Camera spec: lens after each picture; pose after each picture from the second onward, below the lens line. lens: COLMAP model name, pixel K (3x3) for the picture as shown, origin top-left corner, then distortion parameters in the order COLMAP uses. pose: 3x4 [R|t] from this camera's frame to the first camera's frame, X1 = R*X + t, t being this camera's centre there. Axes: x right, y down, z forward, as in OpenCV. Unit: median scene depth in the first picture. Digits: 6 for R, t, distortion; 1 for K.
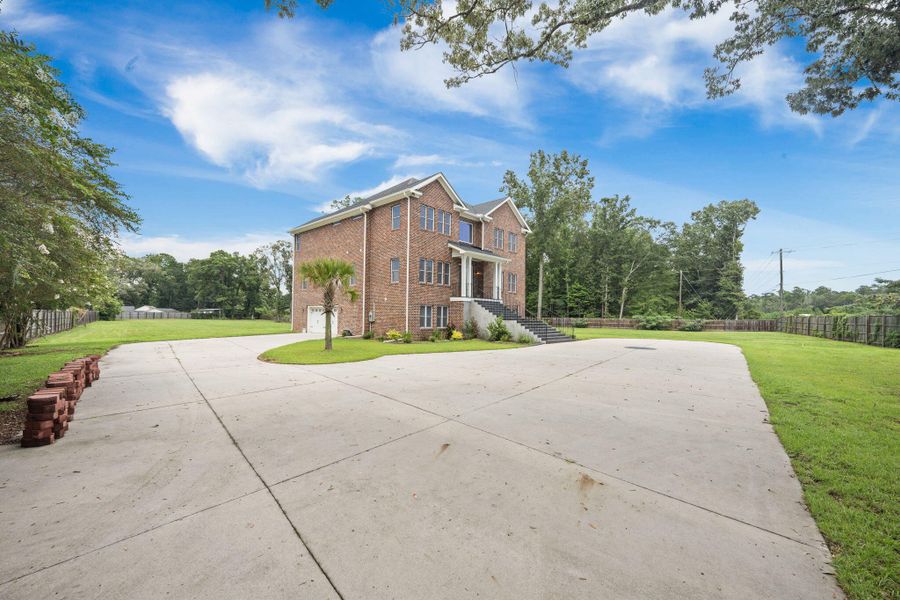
lens RADIAL K [[368.2, 0, 441.1], [0, 368.2, 297.2], [0, 0, 1]] dist [0.000020, -0.000021]
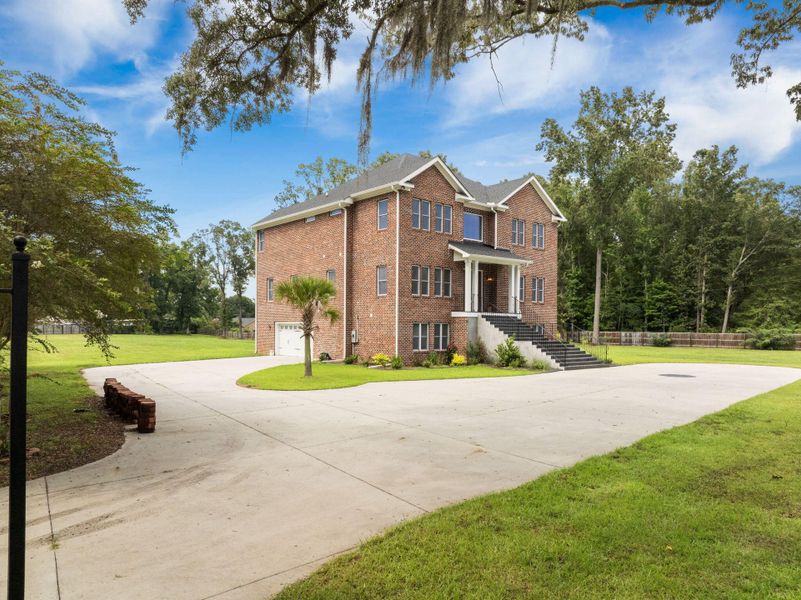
lens RADIAL K [[583.1, 0, 403.3], [0, 583.1, 310.8], [0, 0, 1]] dist [-0.033867, -0.000361]
pose [[0.994597, -0.006755, -0.103590, 0.046946], [0.009363, 0.999651, 0.024715, -0.031173], [0.103386, -0.025551, 0.994313, -0.240430]]
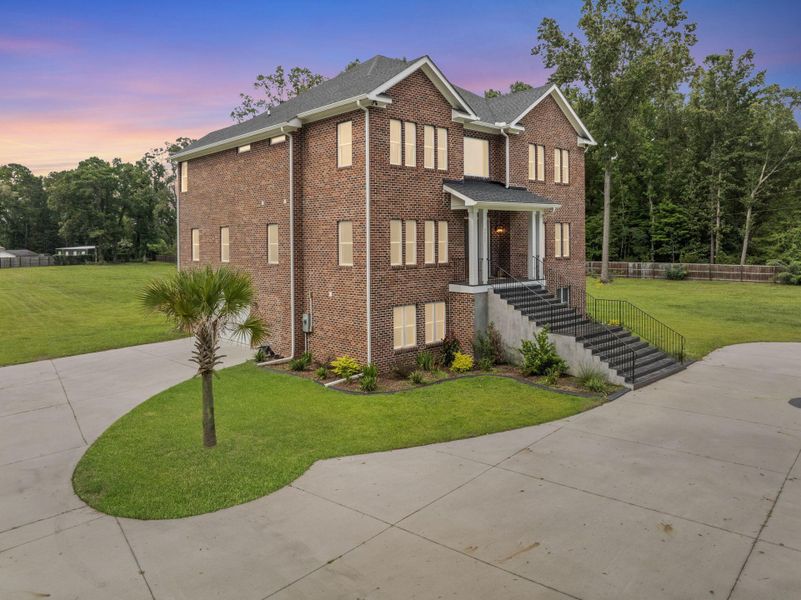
lens RADIAL K [[582.8, 0, 397.3], [0, 582.8, 220.6], [0, 0, 1]] dist [-0.050854, 0.004591]
pose [[0.997045, -0.023566, -0.073112, 0.012273], [0.025330, 0.999408, 0.023295, -0.105133], [0.072520, -0.025079, 0.997052, 0.128344]]
